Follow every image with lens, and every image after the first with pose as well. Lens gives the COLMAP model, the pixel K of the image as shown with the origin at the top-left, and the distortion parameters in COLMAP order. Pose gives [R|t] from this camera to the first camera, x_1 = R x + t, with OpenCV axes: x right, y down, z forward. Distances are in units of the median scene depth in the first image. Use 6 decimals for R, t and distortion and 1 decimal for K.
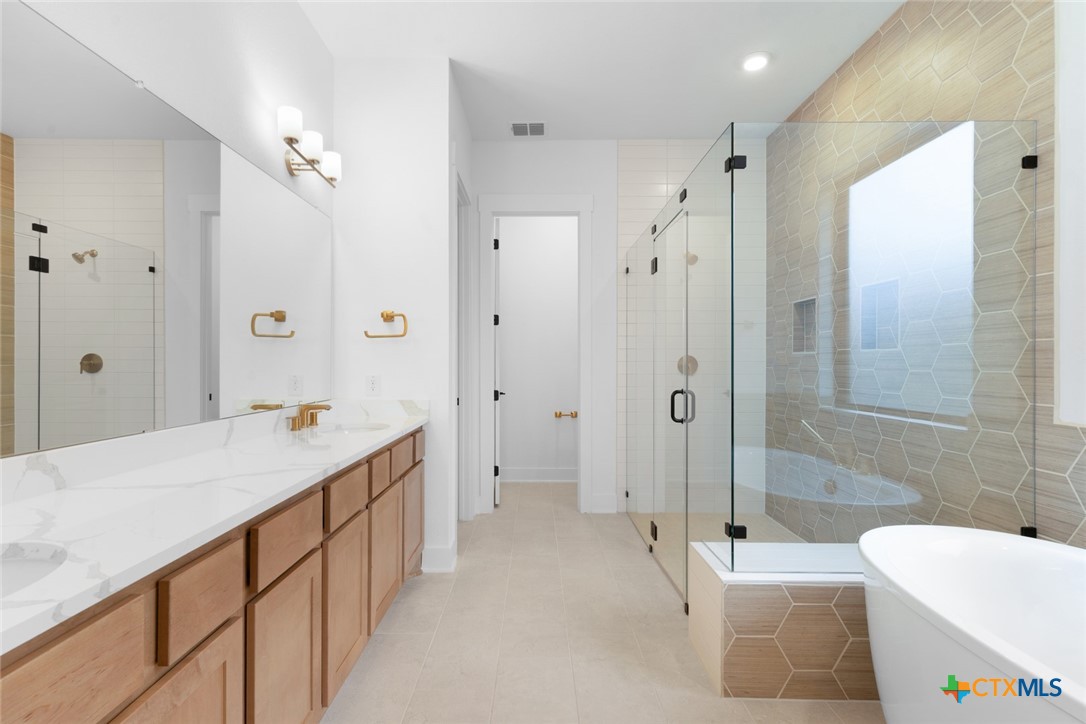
lens RADIAL K [[504.9, 0, 543.0], [0, 504.9, 362.0], [0, 0, 1]] dist [-0.012318, -0.000103]
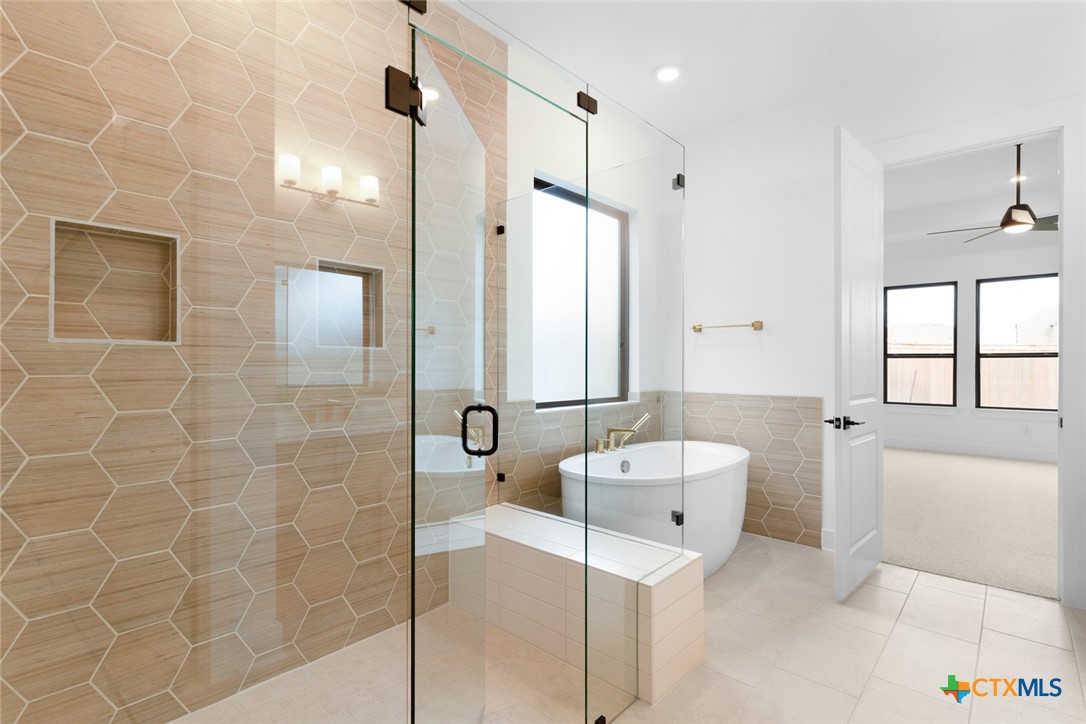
lens RADIAL K [[504.9, 0, 543.0], [0, 504.9, 362.0], [0, 0, 1]] dist [-0.012318, -0.000103]
pose [[-0.721093, -0.001419, 0.692837, -0.171685], [-0.004510, 0.999986, -0.002645, -0.000493], [-0.692824, -0.005032, -0.721089, 2.056187]]
